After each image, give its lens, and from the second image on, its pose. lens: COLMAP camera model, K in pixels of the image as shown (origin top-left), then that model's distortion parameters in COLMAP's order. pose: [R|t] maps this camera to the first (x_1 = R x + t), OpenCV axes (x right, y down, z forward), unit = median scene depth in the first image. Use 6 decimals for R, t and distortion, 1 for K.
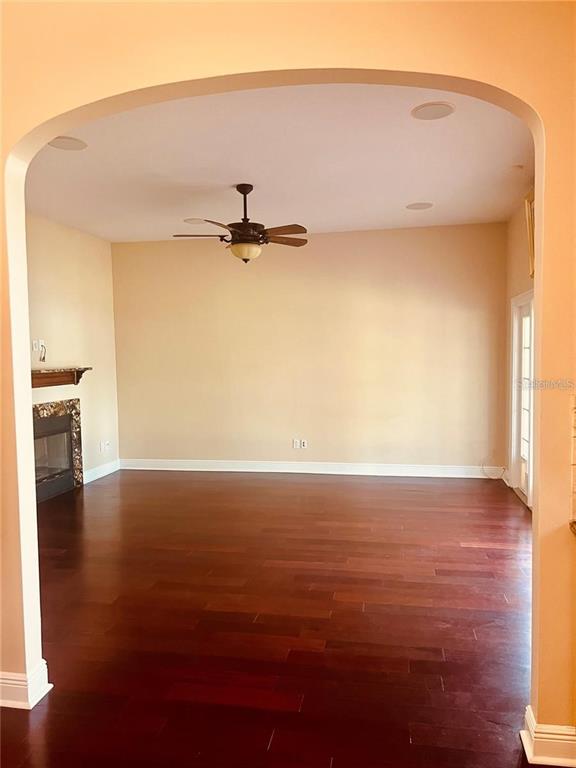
lens RADIAL K [[579.7, 0, 290.8], [0, 579.7, 388.5], [0, 0, 1]] dist [0.063069, -0.067316]
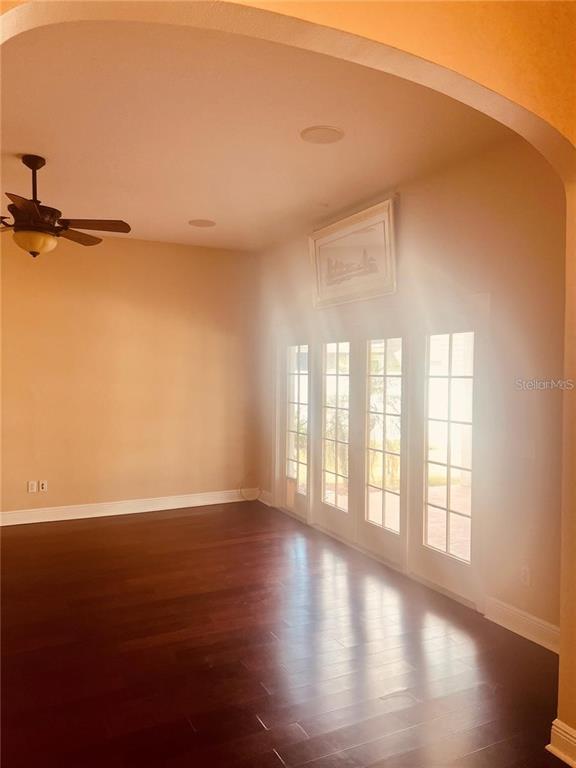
lens RADIAL K [[579.7, 0, 291.3], [0, 579.7, 380.4], [0, 0, 1]] dist [0.063069, -0.067316]
pose [[0.798171, 0.008003, 0.602378, -0.270478], [0.020749, 0.998953, -0.040765, -0.014975], [-0.602073, 0.045036, 0.797170, 0.187465]]
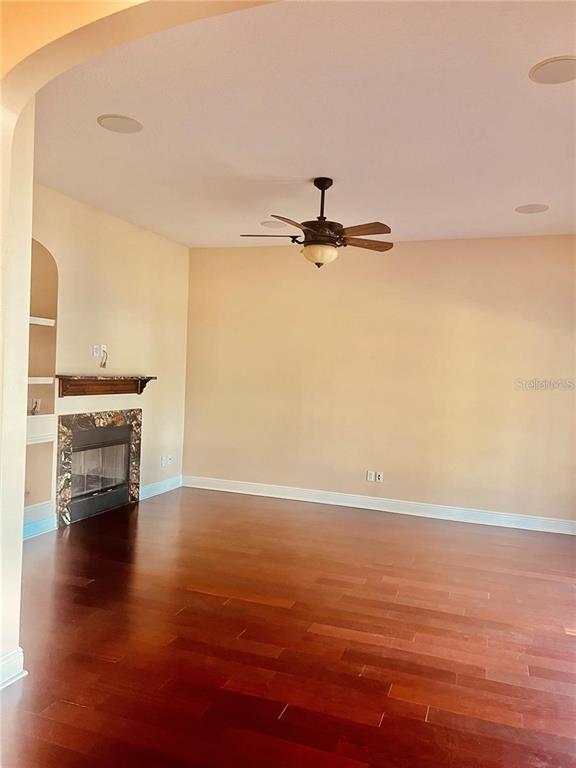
lens RADIAL K [[579.7, 0, 292.5], [0, 579.7, 388.0], [0, 0, 1]] dist [0.063069, -0.067316]
pose [[0.985736, 0.061111, -0.156810, 0.031352], [-0.066059, 0.997463, -0.026534, -0.010048], [0.154790, 0.036515, 0.987272, 0.140199]]
